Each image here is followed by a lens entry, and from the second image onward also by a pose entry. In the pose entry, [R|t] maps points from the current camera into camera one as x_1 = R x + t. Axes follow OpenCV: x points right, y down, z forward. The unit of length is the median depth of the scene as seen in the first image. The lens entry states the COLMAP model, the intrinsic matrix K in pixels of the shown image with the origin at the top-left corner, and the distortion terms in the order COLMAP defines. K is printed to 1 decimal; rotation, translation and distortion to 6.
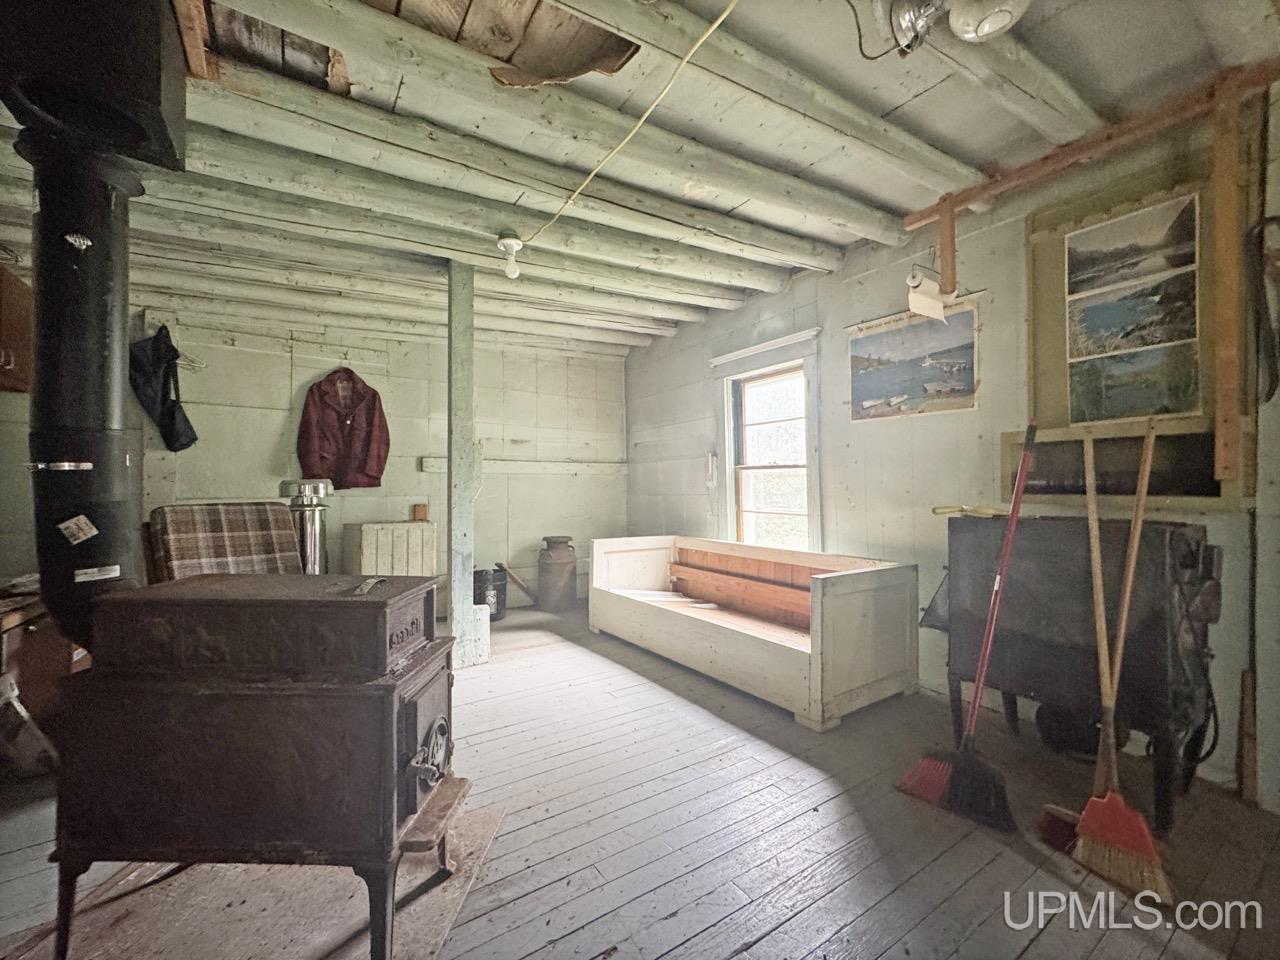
lens RADIAL K [[521.7, 0, 637.8], [0, 521.7, 473.2], [0, 0, 1]] dist [0.018850, 0.000092]
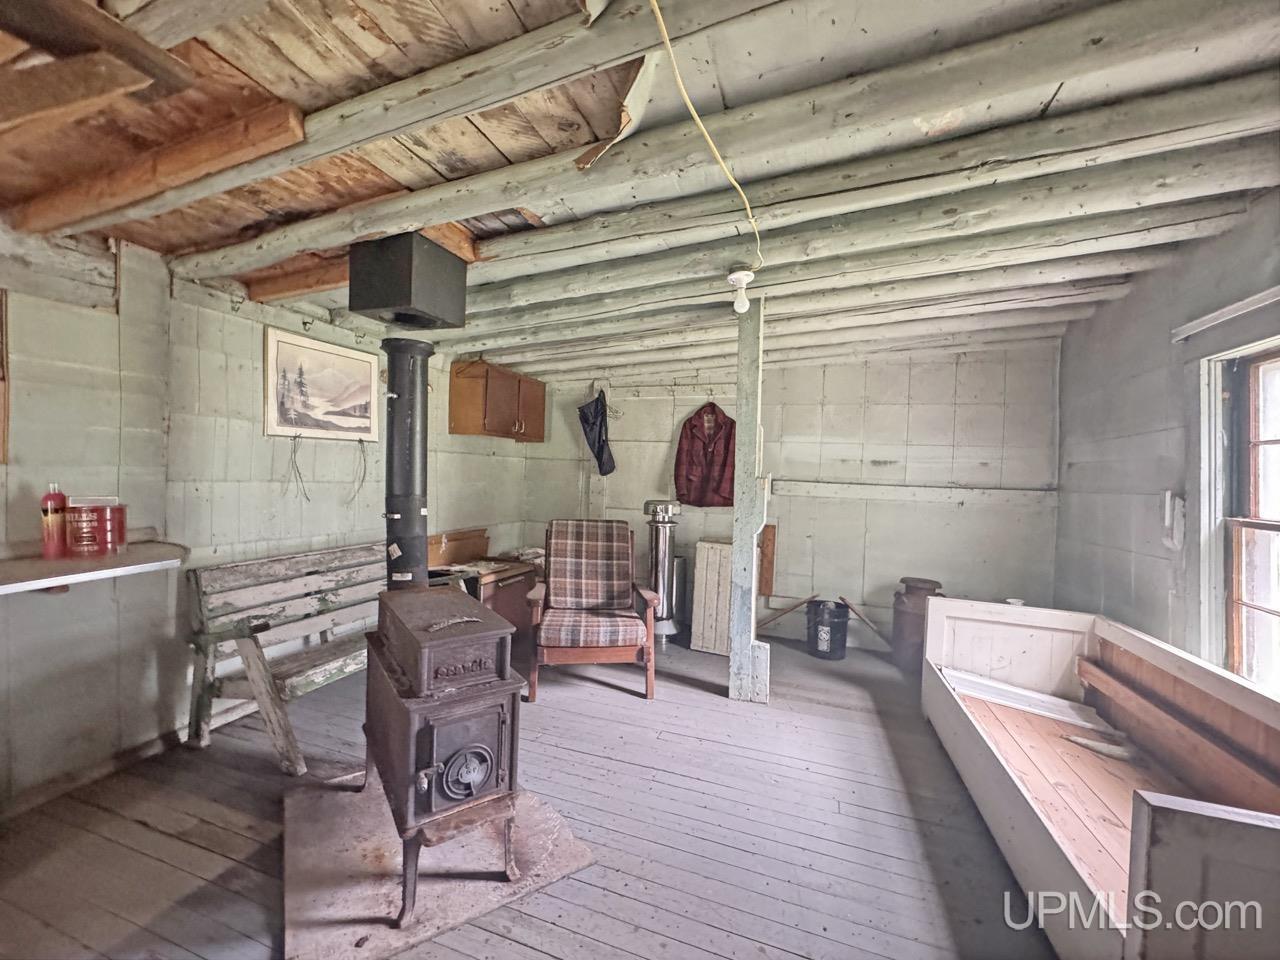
lens RADIAL K [[508.6, 0, 634.7], [0, 508.6, 472.9], [0, 0, 1]] dist [-0.001256, -0.000076]
pose [[0.596760, 0.023583, -0.802073, 0.290943], [-0.015754, 0.999720, 0.017673, -0.072891], [0.802265, 0.002089, 0.596964, 0.225337]]
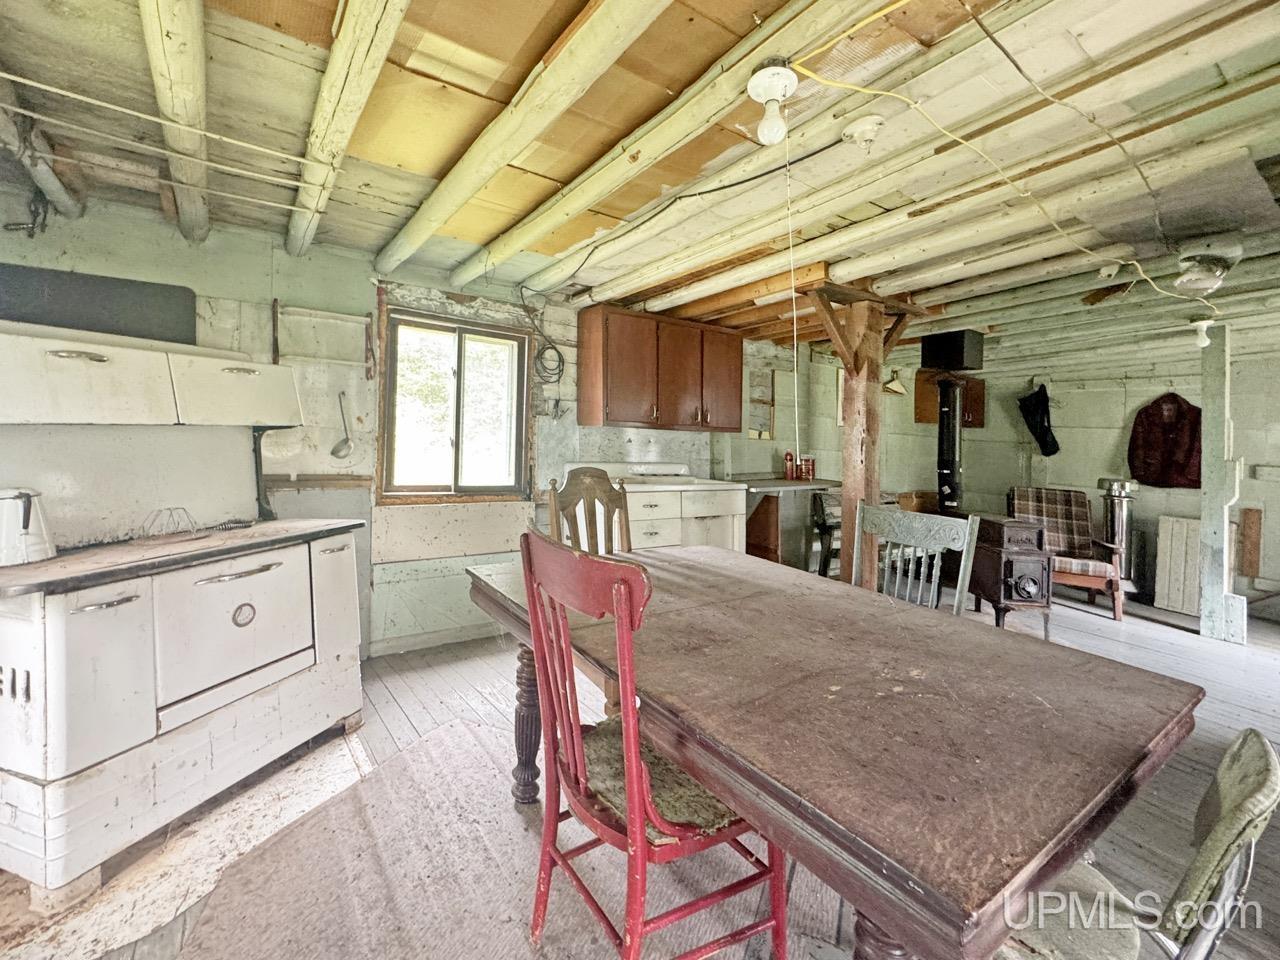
lens RADIAL K [[554.7, 0, 596.0], [0, 554.7, 408.2], [0, 0, 1]] dist [-0.000612, -0.005348]
pose [[-0.010071, -0.041593, -0.999084, 0.930241], [-0.034547, 0.998553, -0.041223, -0.070433], [0.999352, 0.034101, -0.011493, -0.448381]]
